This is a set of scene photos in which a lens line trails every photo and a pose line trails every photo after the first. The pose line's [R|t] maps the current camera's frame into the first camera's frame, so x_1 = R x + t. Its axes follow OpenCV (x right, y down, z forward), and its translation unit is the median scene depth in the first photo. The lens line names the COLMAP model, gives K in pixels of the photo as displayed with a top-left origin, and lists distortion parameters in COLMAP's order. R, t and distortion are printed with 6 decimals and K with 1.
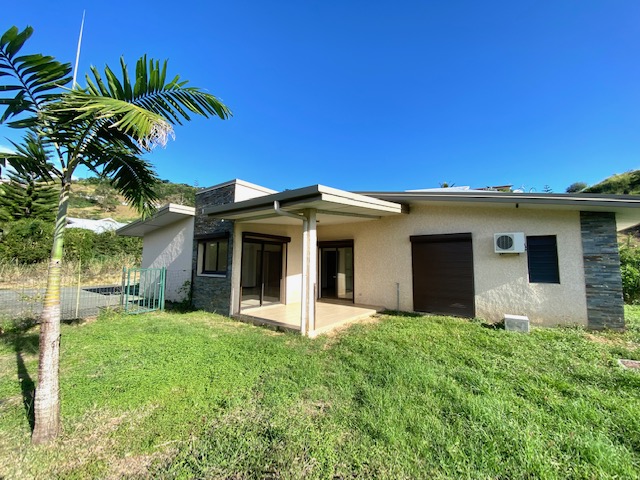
lens RADIAL K [[257.2, 0, 316.9], [0, 257.2, 240.5], [0, 0, 1]] dist [0.001762, -0.014295]
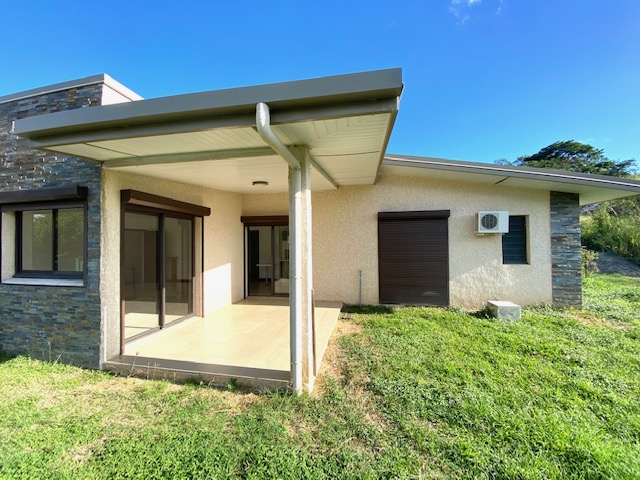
lens RADIAL K [[257.2, 0, 316.9], [0, 257.2, 240.5], [0, 0, 1]] dist [0.001762, -0.014295]
pose [[0.893032, -0.012697, 0.449814, -0.191252], [-0.022499, 0.997092, 0.072812, 0.019841], [-0.449430, -0.075144, 0.890149, 0.422707]]
